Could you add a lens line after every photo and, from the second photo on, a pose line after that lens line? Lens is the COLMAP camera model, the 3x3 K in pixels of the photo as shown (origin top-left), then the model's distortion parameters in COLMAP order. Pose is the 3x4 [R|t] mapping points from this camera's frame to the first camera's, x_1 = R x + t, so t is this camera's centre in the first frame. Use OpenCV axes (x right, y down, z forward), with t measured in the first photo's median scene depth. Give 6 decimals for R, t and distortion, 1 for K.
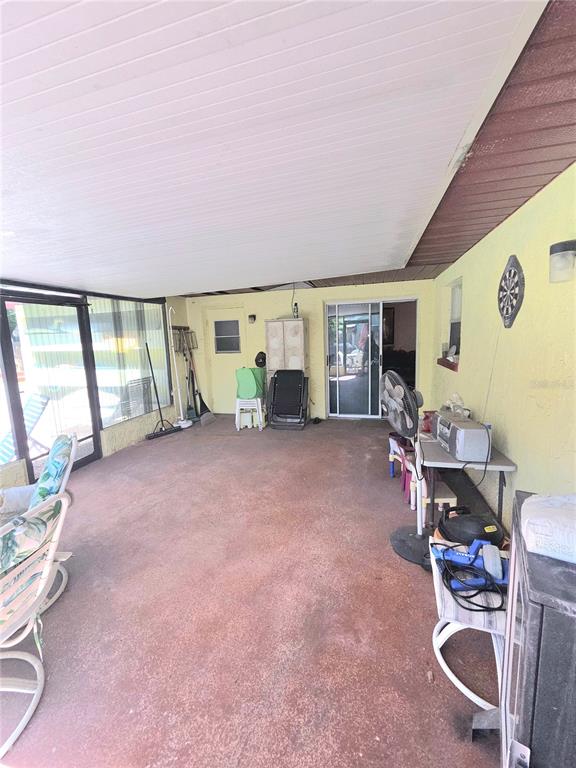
lens RADIAL K [[314.5, 0, 285.9], [0, 314.5, 380.7], [0, 0, 1]] dist [0.004596, -0.000232]
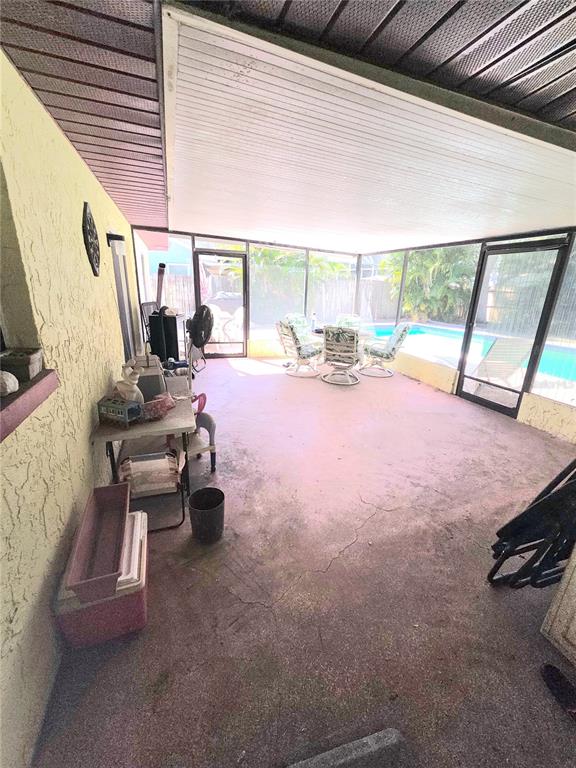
lens RADIAL K [[314.5, 0, 288.8], [0, 314.5, 384.1], [0, 0, 1]] dist [0.004596, -0.000232]
pose [[-0.805704, 0.183673, -0.563122, 0.485291], [-0.095474, 0.898004, 0.429504, -0.192989], [0.584574, 0.399816, -0.705989, 1.271975]]
